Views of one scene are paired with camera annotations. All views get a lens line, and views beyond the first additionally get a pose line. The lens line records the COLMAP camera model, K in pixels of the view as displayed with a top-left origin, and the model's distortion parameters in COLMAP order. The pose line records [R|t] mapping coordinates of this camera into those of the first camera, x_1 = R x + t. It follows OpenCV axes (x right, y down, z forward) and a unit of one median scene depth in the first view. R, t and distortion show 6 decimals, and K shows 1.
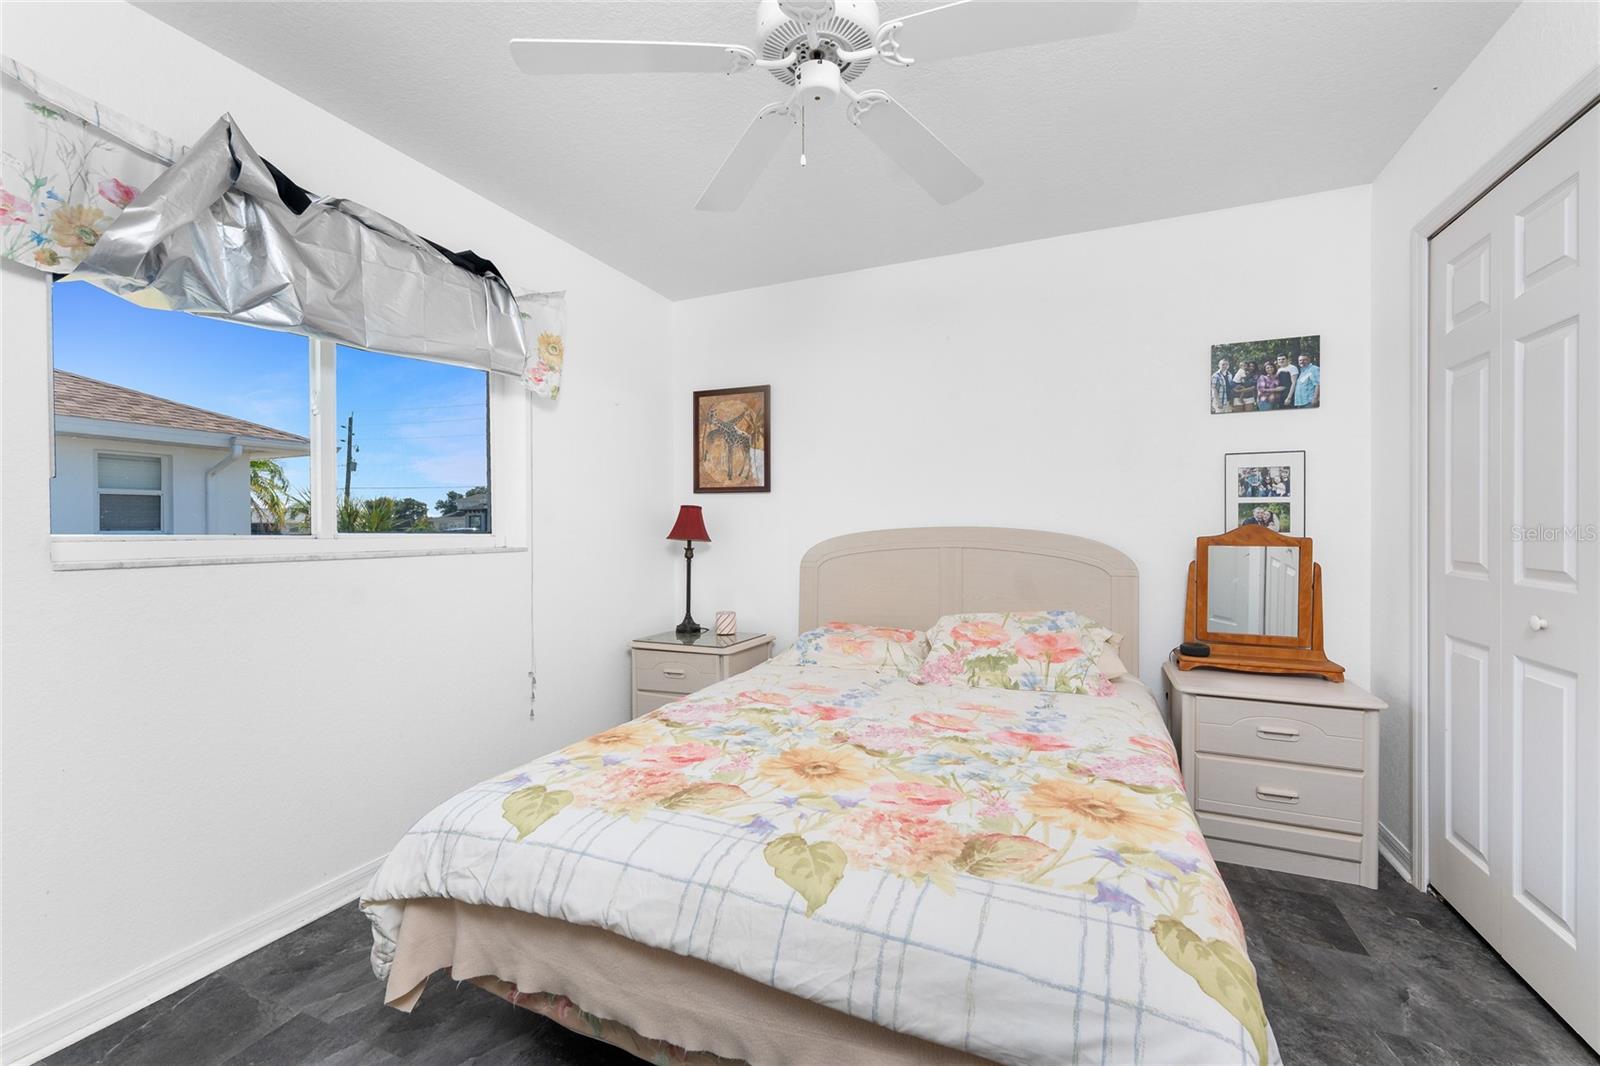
lens RADIAL K [[654.6, 0, 790.1], [0, 654.6, 527.6], [0, 0, 1]] dist [-0.001245, 0.000156]
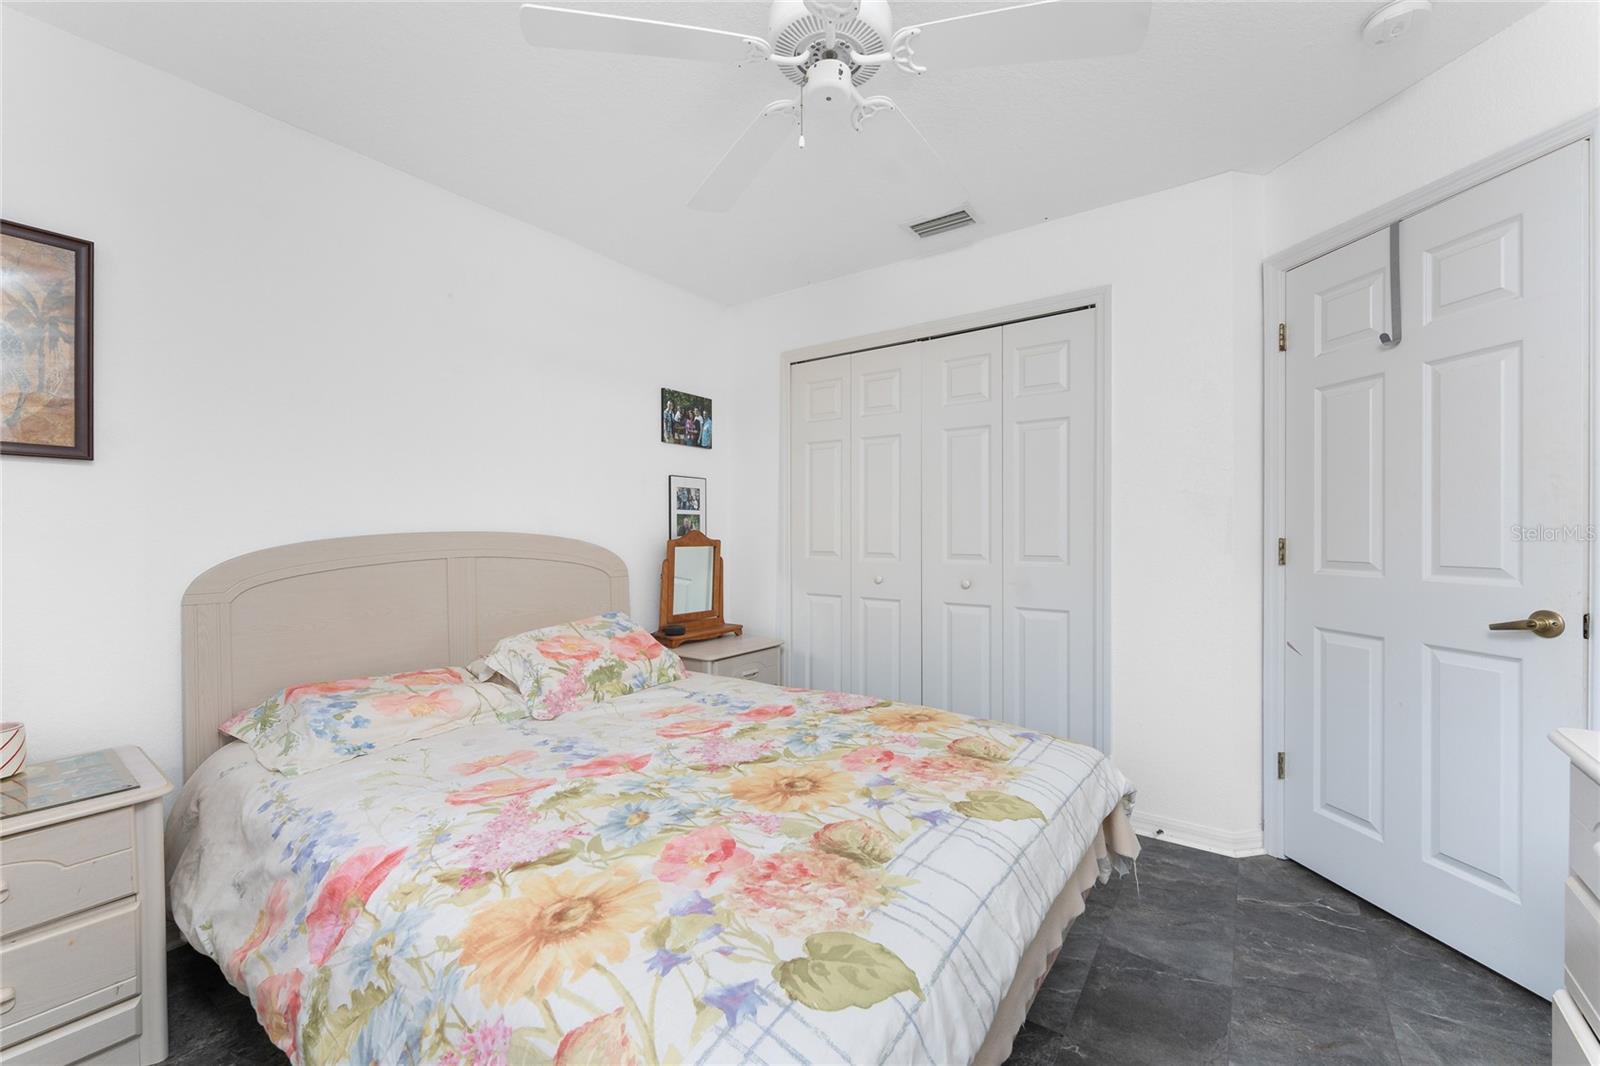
lens RADIAL K [[671.0, 0, 800.0], [0, 671.0, 533.0], [0, 0, 1]] dist [0.000778, 0.000021]
pose [[0.175760, 0.000052, 0.984433, -0.705579], [0.000651, 1.000000, -0.000169, 0.001118], [-0.984433, 0.000671, 0.175760, 0.632010]]
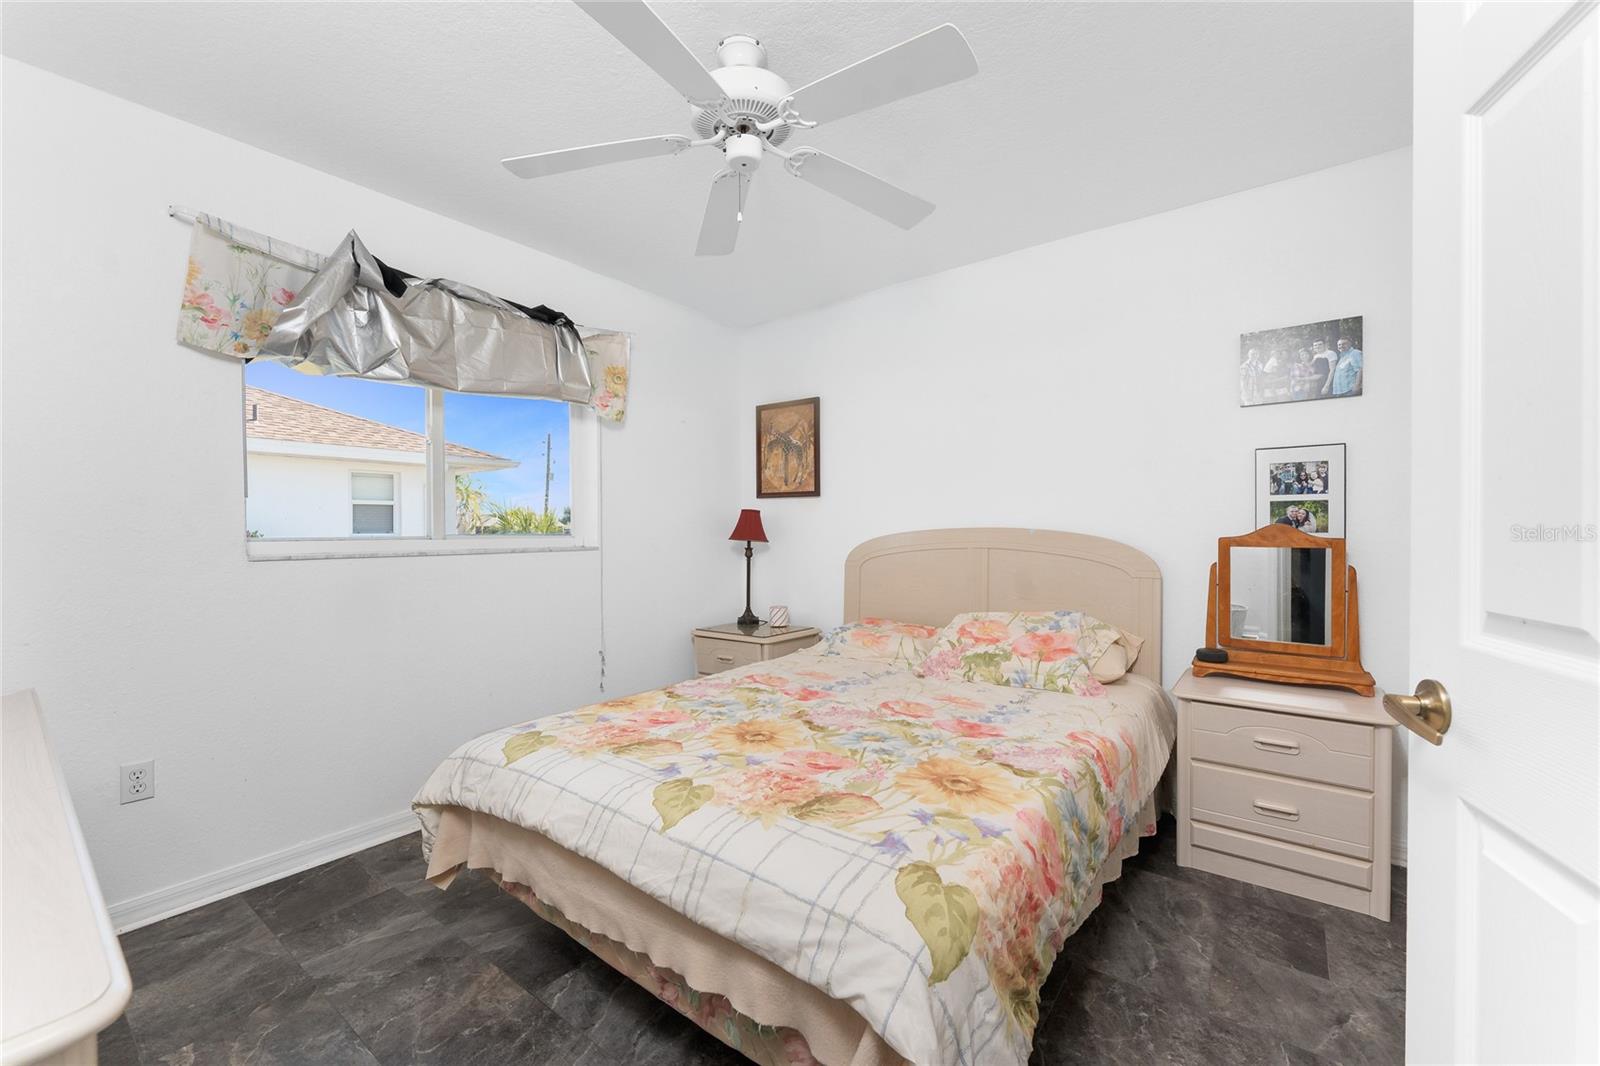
lens RADIAL K [[650.7, 0, 787.3], [0, 650.7, 529.8], [0, 0, 1]] dist [0.001004, -0.000135]
pose [[0.969698, -0.003610, -0.244281, 0.292763], [0.004015, 0.999991, 0.001161, -0.000565], [0.244275, -0.002107, 0.969704, -0.086545]]
